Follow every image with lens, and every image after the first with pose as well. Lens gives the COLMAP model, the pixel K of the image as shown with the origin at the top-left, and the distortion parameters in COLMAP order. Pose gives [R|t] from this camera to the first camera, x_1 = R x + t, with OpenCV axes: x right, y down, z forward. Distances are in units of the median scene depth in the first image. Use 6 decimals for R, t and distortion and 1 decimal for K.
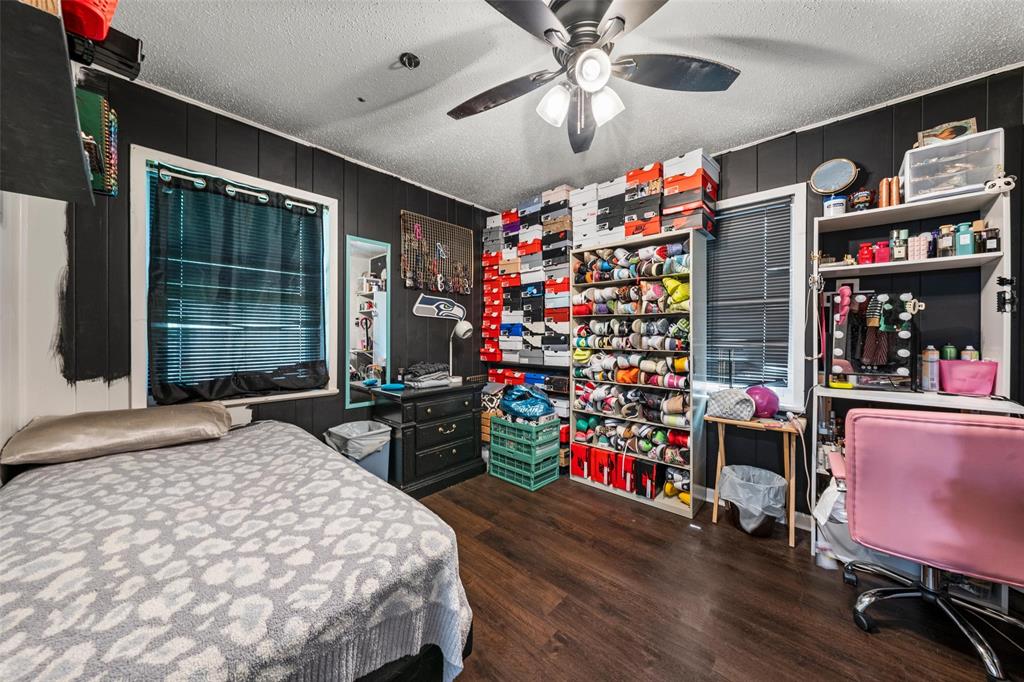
lens RADIAL K [[332.9, 0, 512.6], [0, 332.9, 338.0], [0, 0, 1]] dist [-0.000495, -0.000002]
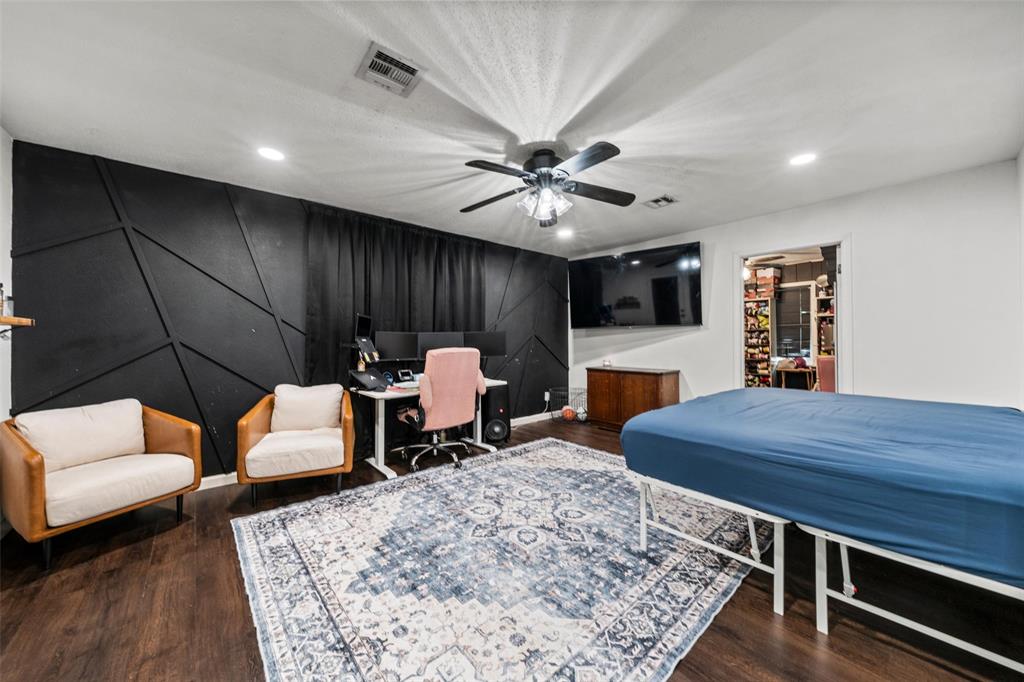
lens RADIAL K [[358.4, 0, 509.8], [0, 358.4, 338.8], [0, 0, 1]] dist [0.001003, 0.000027]
pose [[0.991965, -0.006417, -0.126346, -1.097576], [0.003964, 0.999799, -0.019659, 0.042462], [0.126447, 0.019000, 0.991791, -1.984056]]
